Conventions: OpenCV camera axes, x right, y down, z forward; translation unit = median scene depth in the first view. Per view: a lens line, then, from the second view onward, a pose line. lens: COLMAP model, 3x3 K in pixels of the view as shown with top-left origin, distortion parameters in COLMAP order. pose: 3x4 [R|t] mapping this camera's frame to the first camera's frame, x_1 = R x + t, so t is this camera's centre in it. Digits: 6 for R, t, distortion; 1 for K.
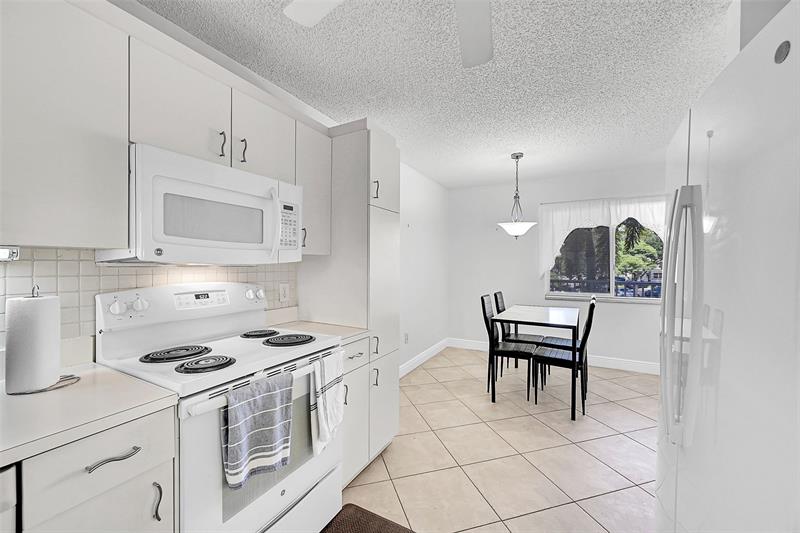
lens RADIAL K [[315.1, 0, 398.9], [0, 315.1, 266.4], [0, 0, 1]] dist [-0.000792, 0.000019]
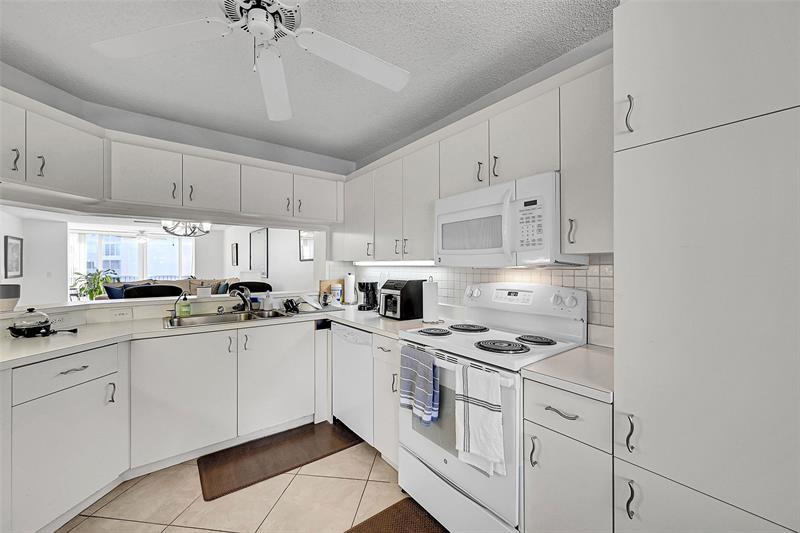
lens RADIAL K [[315.1, 0, 398.9], [0, 315.1, 266.4], [0, 0, 1]] dist [-0.000792, 0.000019]
pose [[-0.401013, -0.003274, -0.916066, 0.654932], [-0.006069, 0.999981, -0.000917, -0.005593], [0.916052, 0.005192, -0.401025, 1.096624]]
